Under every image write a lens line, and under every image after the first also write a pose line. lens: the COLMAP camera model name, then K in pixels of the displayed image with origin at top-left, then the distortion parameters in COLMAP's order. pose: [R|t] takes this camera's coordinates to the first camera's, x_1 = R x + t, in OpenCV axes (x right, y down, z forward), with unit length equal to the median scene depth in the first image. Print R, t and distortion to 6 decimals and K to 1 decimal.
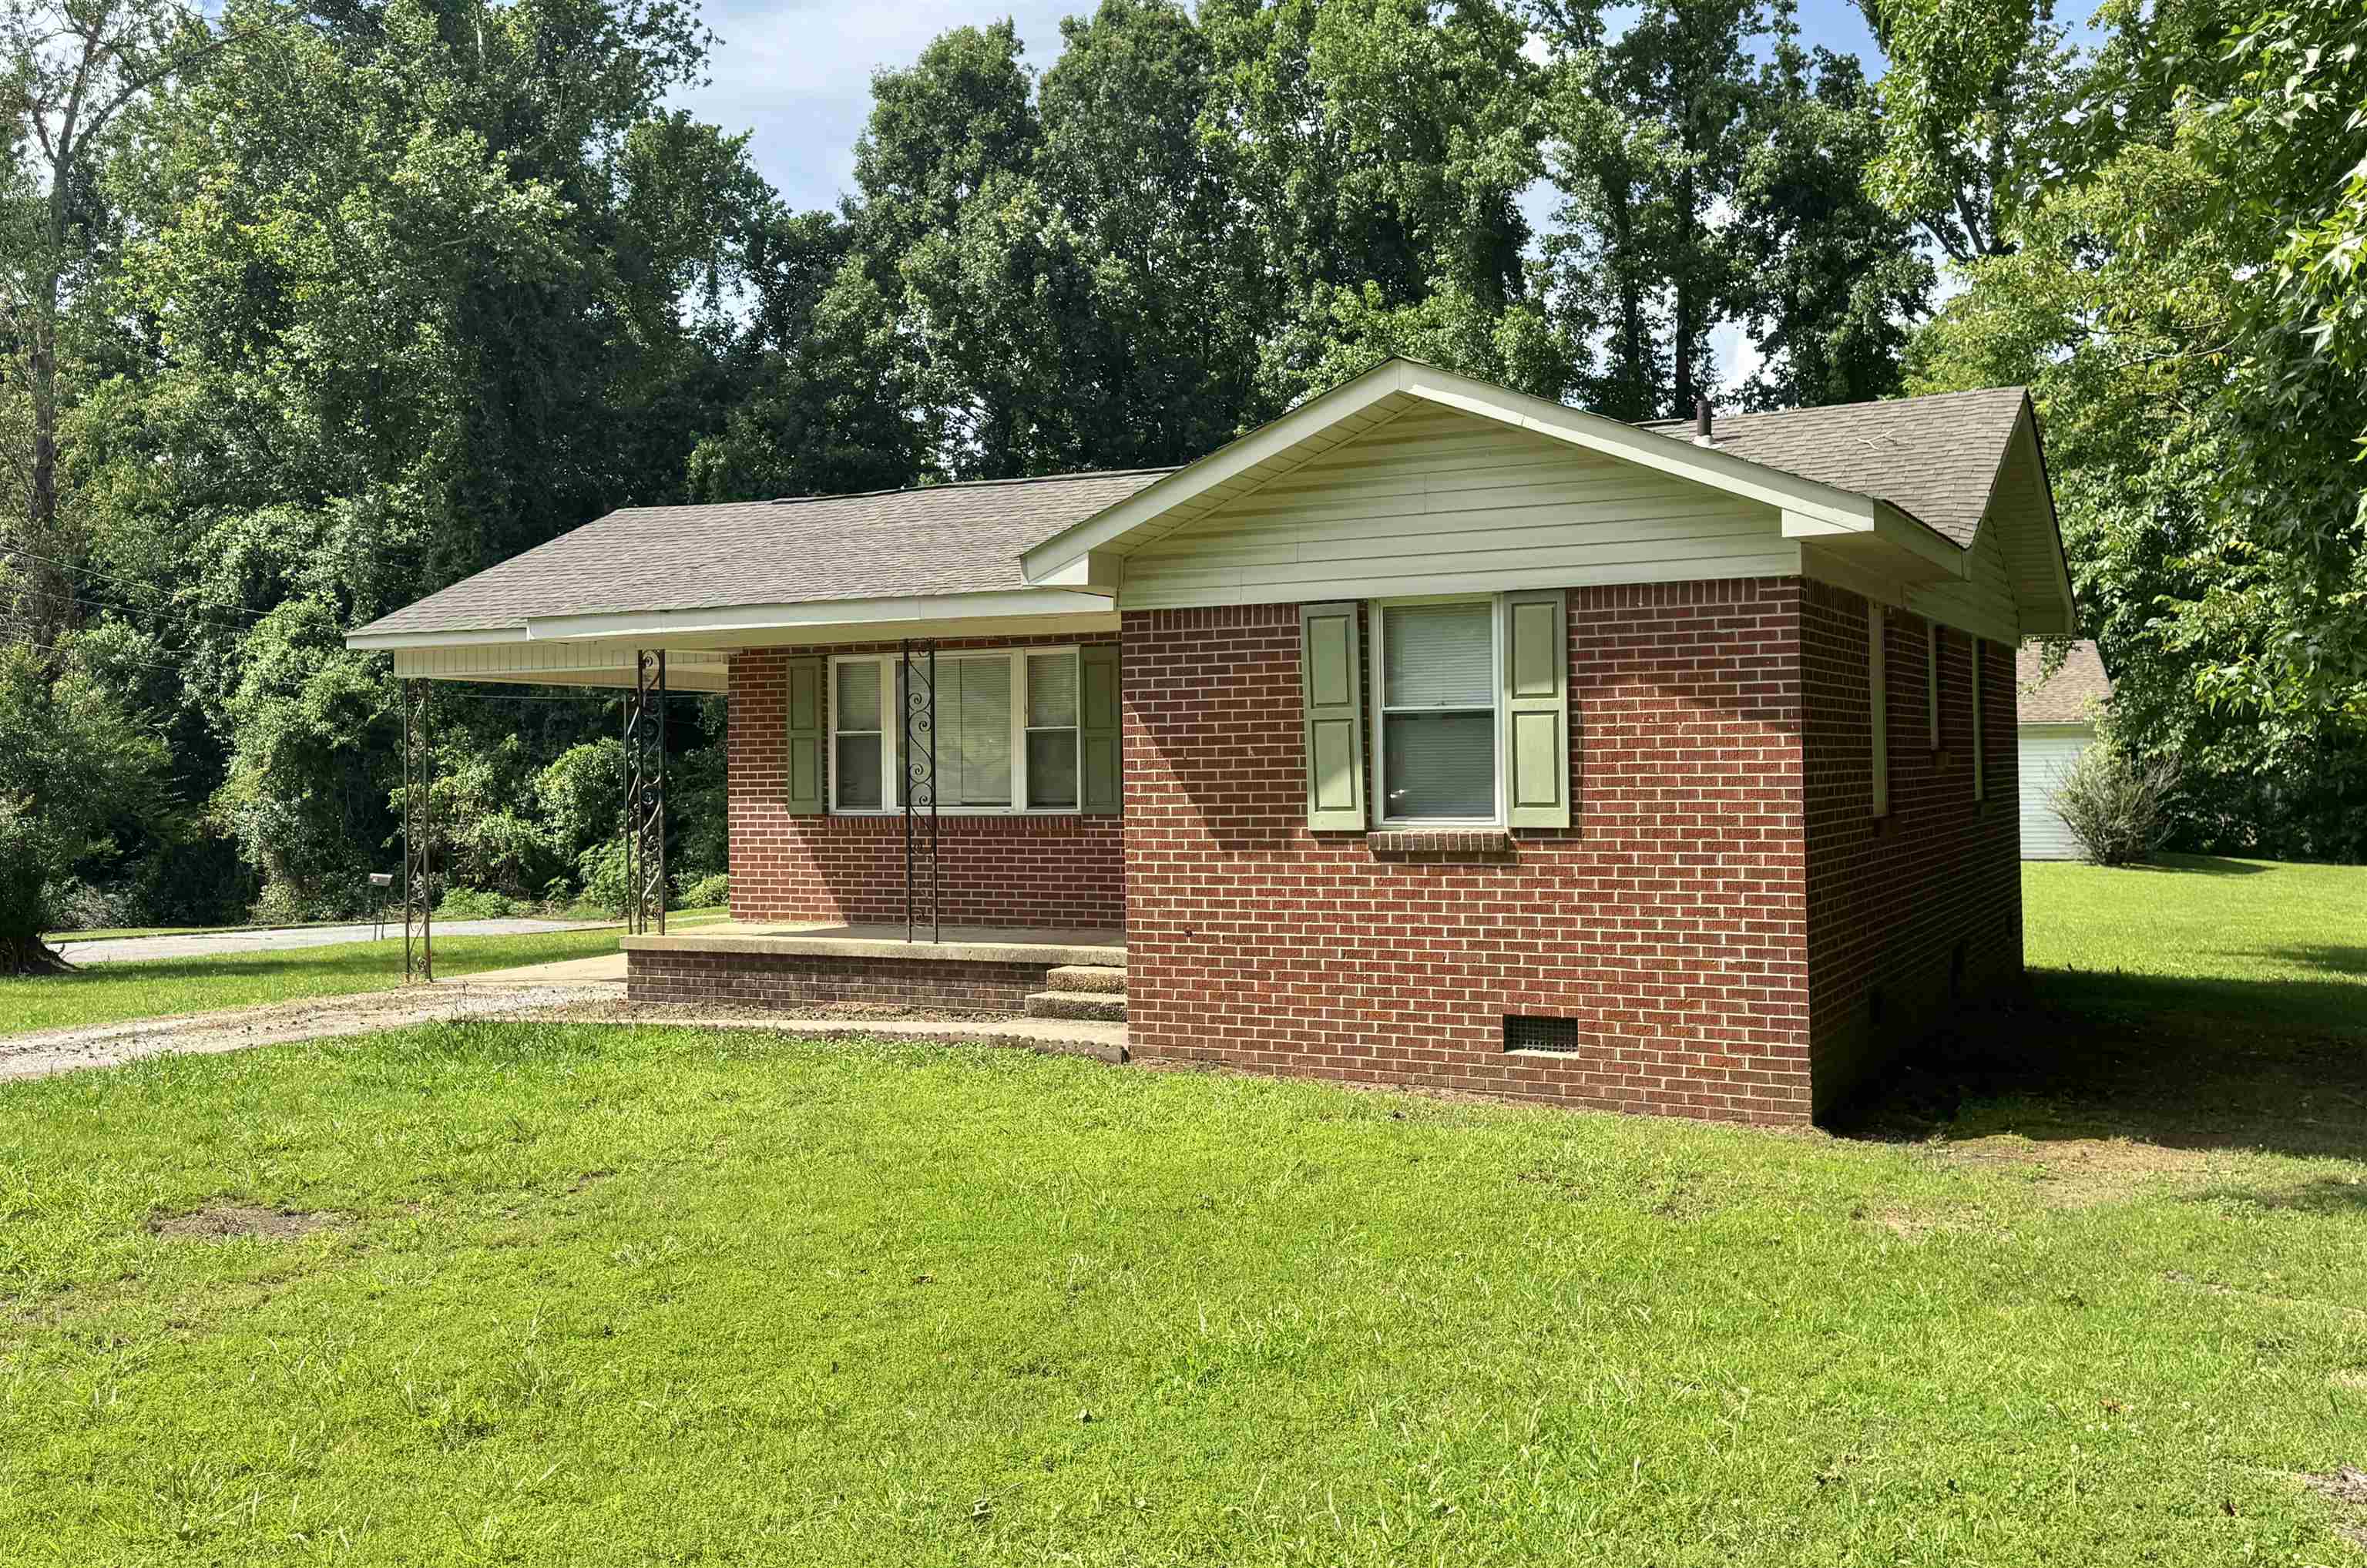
lens RADIAL K [[2235.0, 0, 1187.5], [0, 2235.0, 767.9], [0, 0, 1]] dist [0.216786, 0.000000]
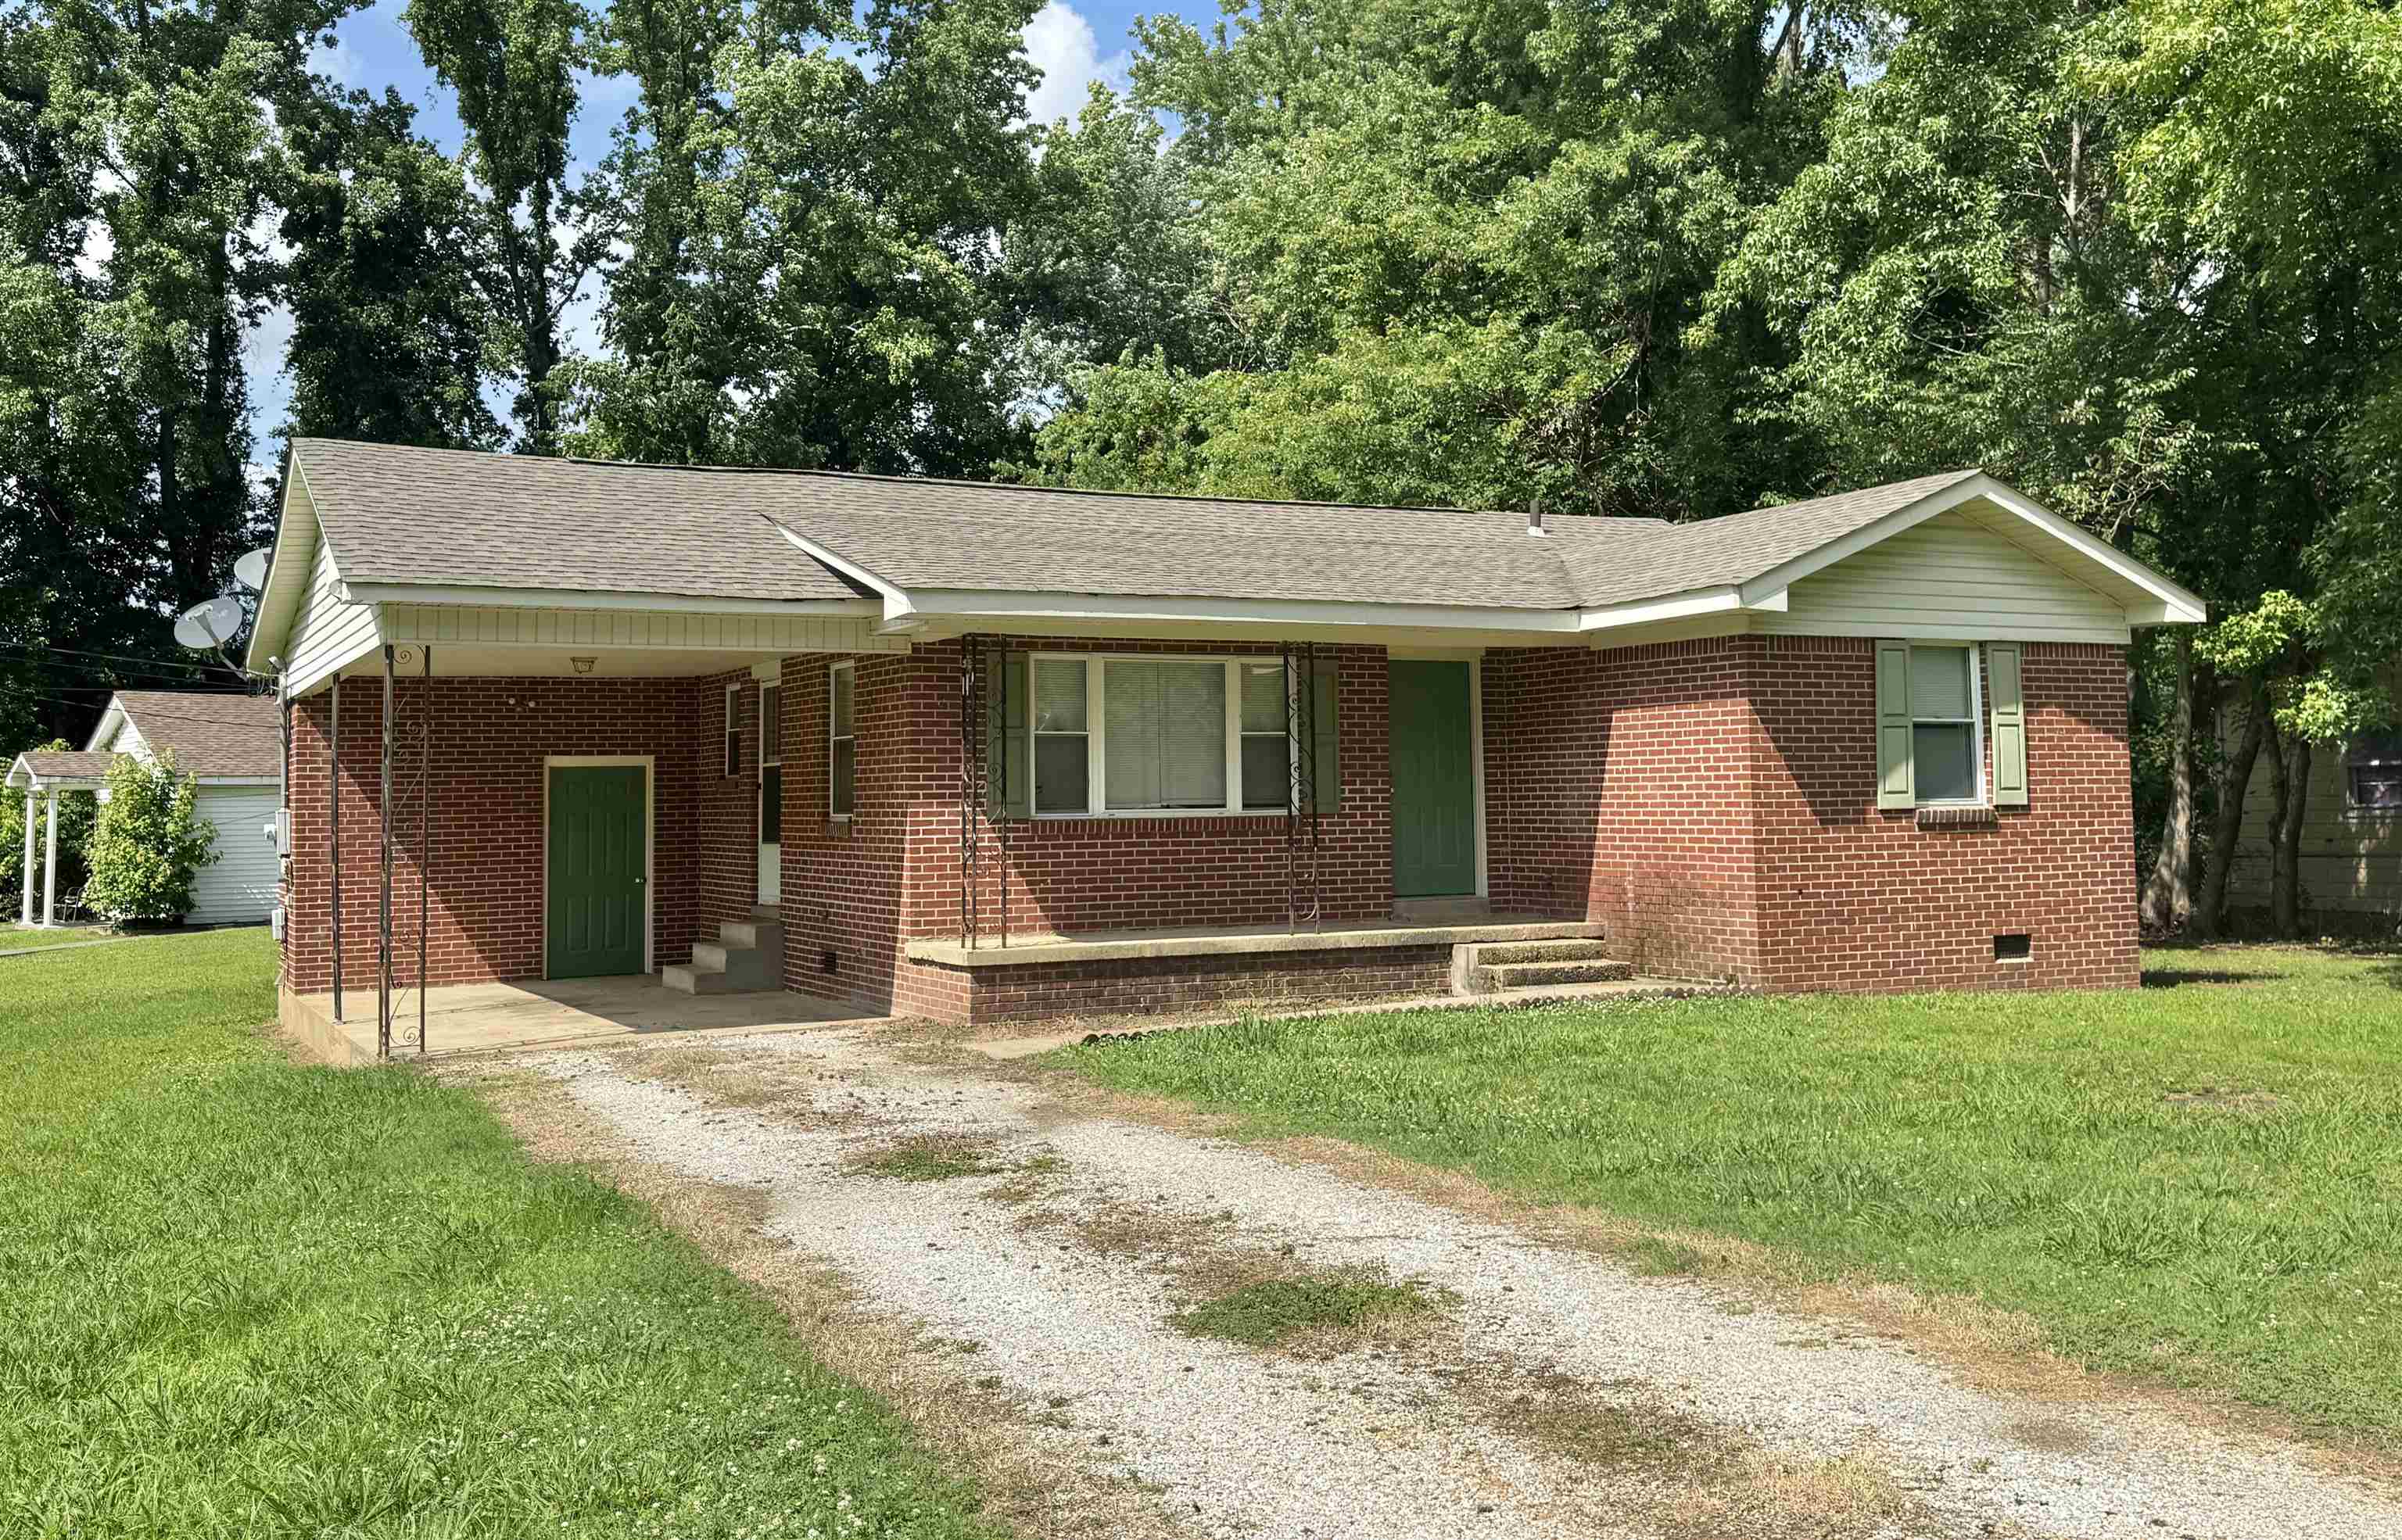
lens RADIAL K [[2281.5, 0, 1235.2], [0, 2281.5, 706.3], [0, 0, 1]] dist [0.082888, 0.000000]
pose [[0.558691, 0.041654, 0.828329, -1.271501], [0.009634, 0.998345, -0.056702, 0.040018], [-0.829320, 0.039659, 0.557365, 0.545389]]
